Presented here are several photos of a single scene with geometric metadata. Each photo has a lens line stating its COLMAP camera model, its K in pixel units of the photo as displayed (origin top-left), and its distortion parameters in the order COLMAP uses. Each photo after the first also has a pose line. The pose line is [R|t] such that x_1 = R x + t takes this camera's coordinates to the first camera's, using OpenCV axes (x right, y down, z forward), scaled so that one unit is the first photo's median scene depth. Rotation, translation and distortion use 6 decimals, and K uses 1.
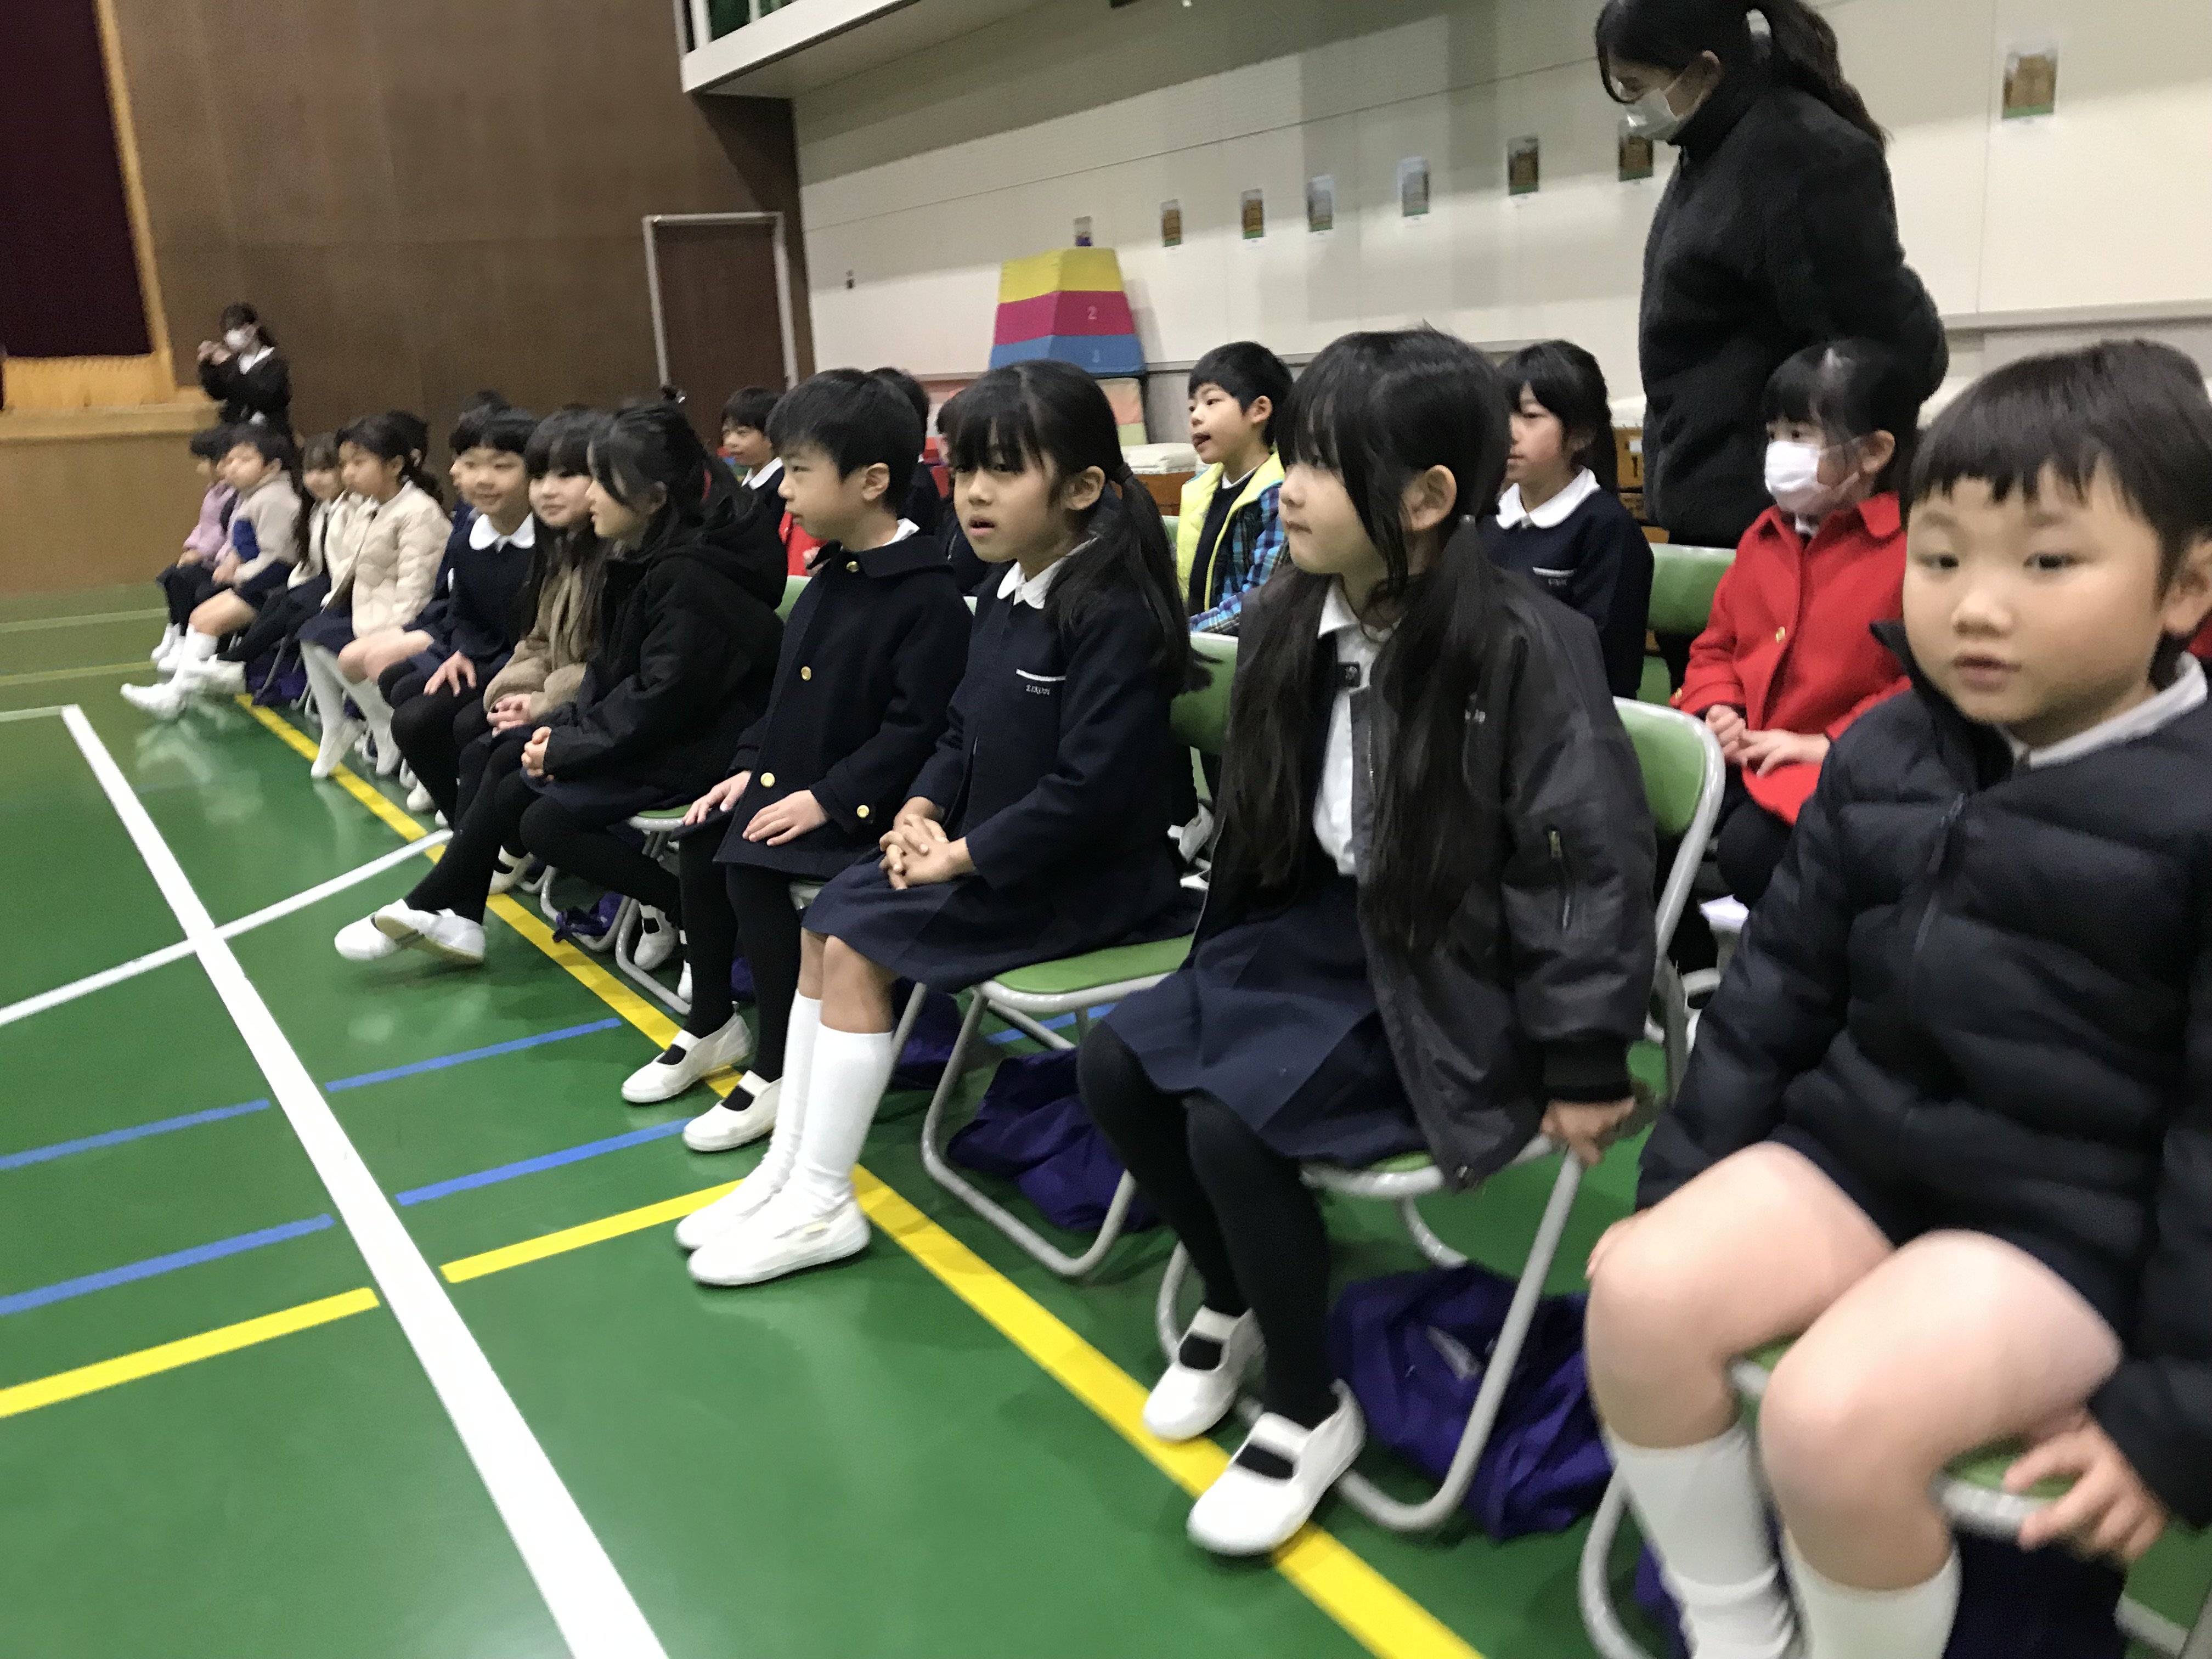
lens RADIAL K [[1798.6, 0, 1106.0], [0, 1798.6, 829.5], [0, 0, 1]] dist [0.003841, 0.001631]
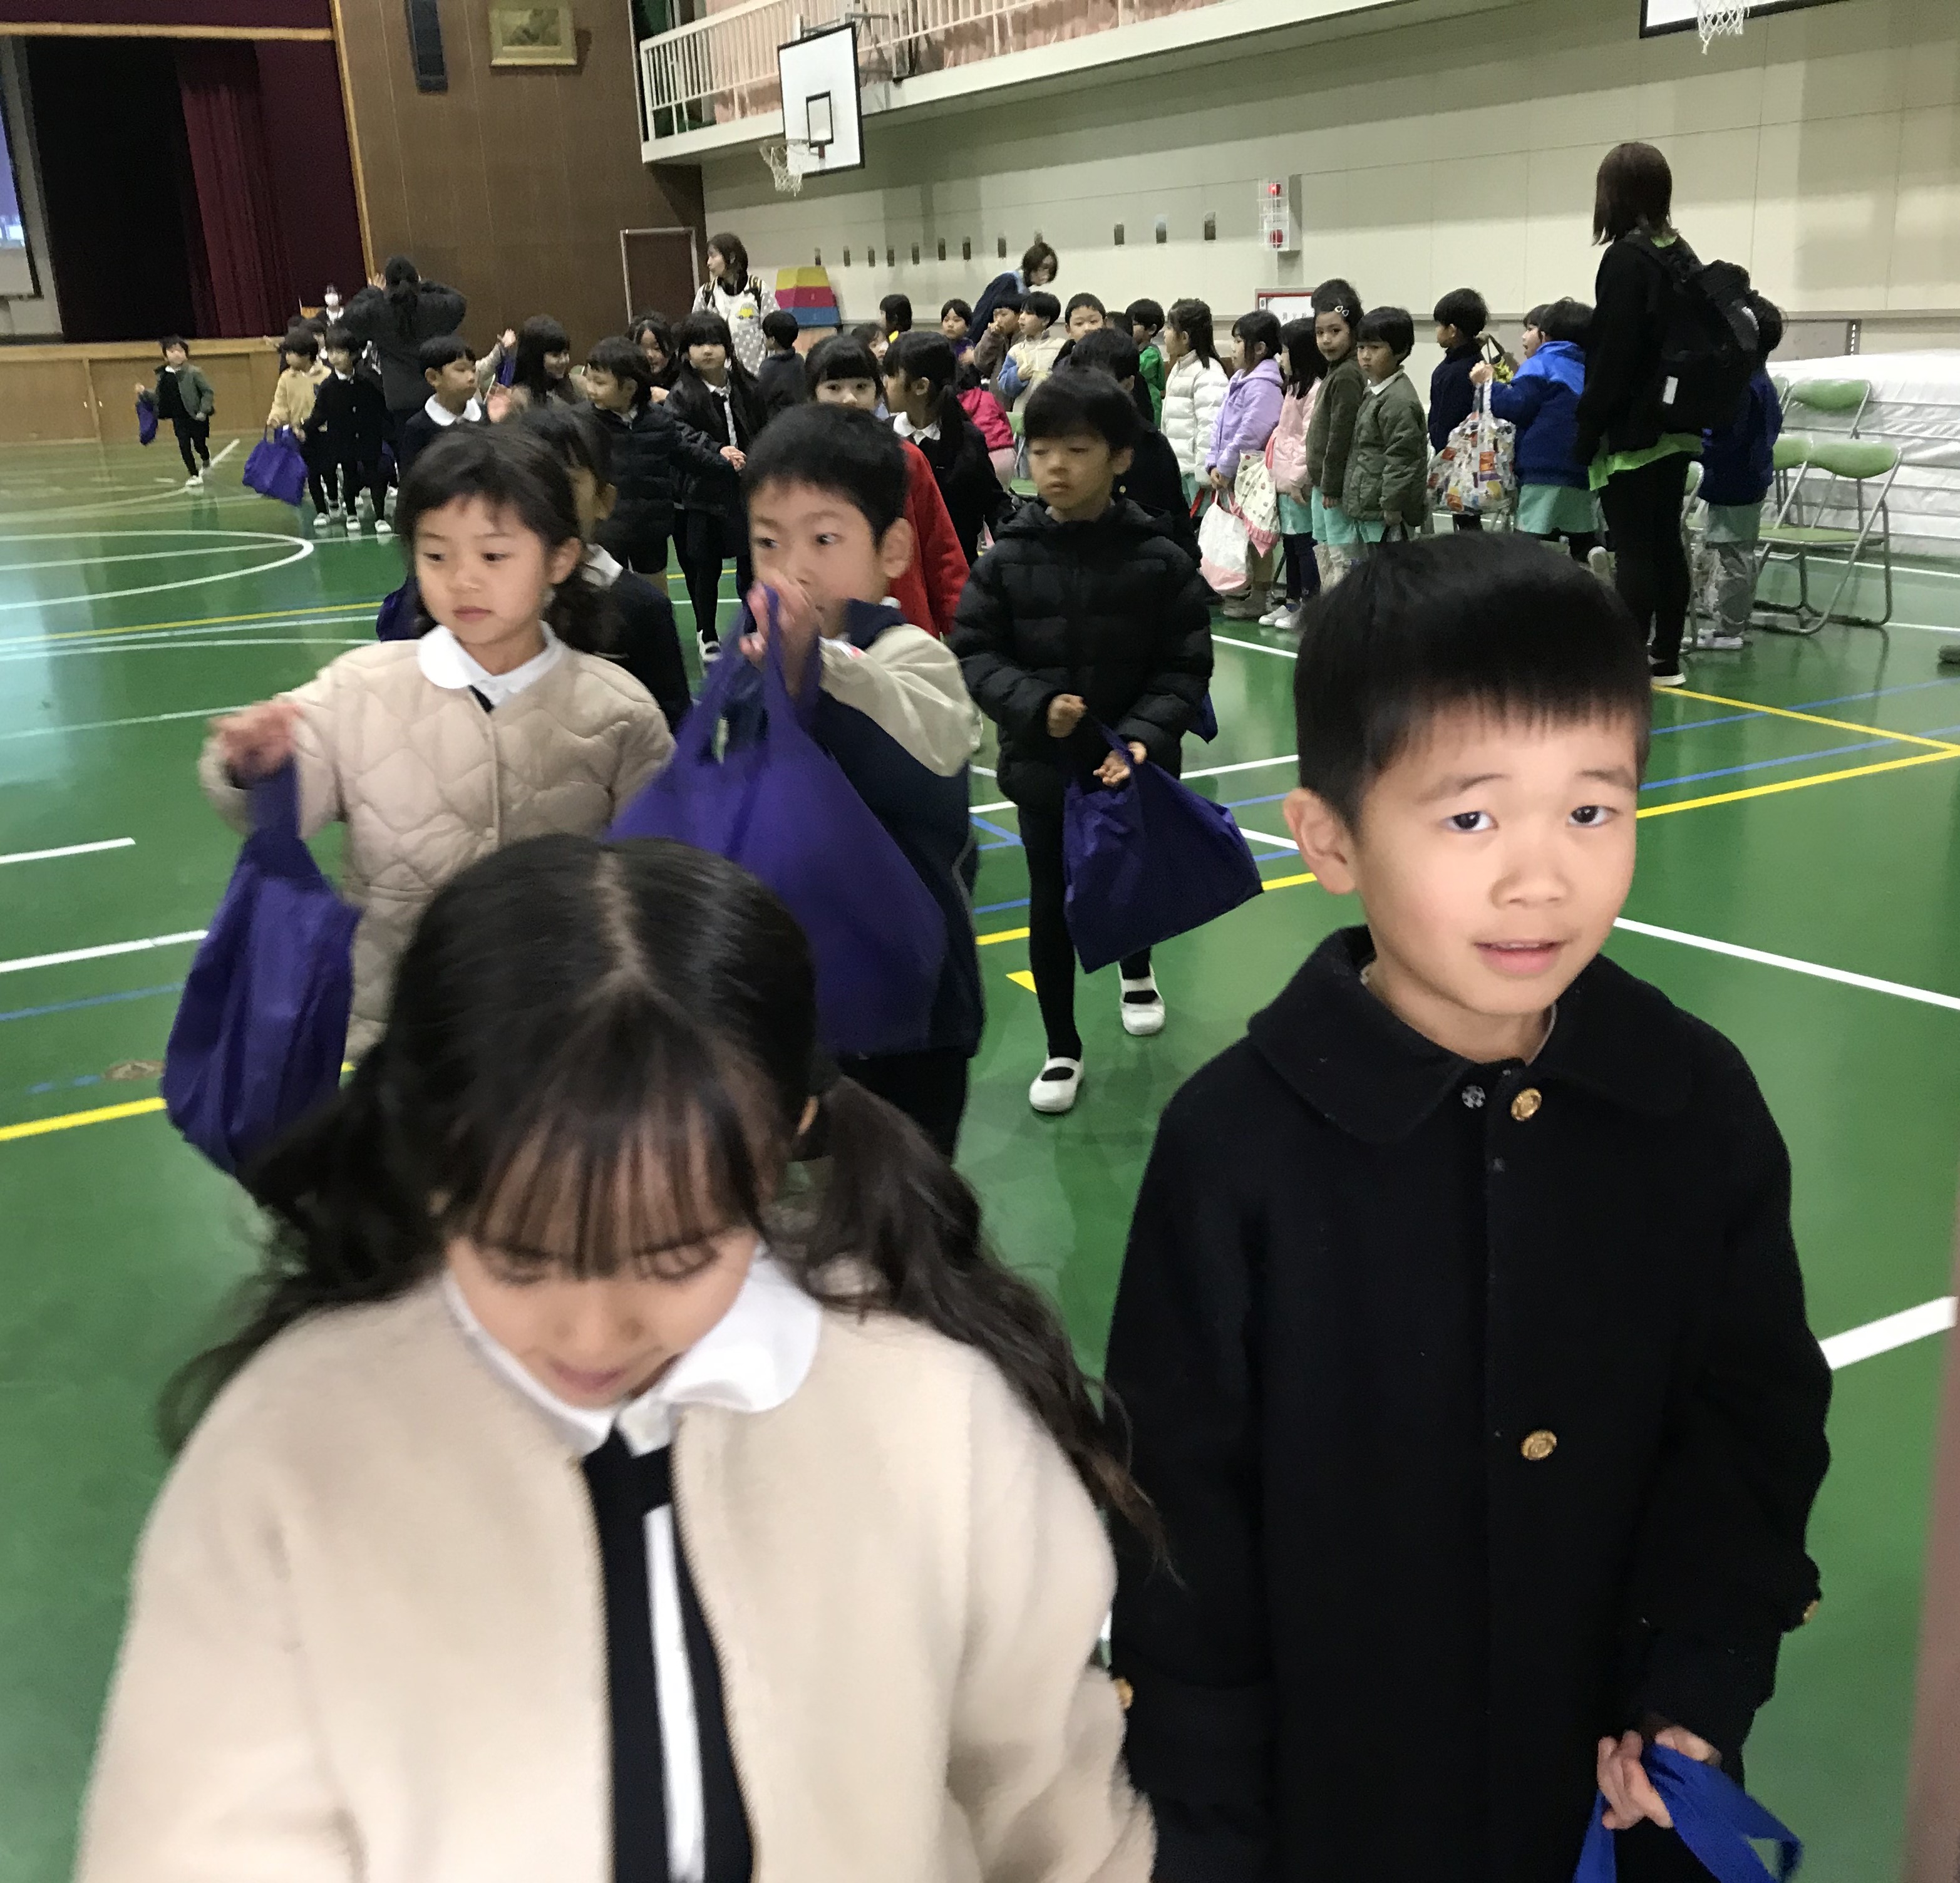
lens RADIAL K [[2037.3, 0, 980.0], [0, 2037.3, 941.5], [0, 0, 1]] dist [-0.009682, -0.011647]
pose [[0.997646, 0.026761, -0.063132, 0.272355], [-0.023072, 0.998023, 0.058464, 0.265407], [0.064571, -0.056870, 0.996291, -1.134379]]
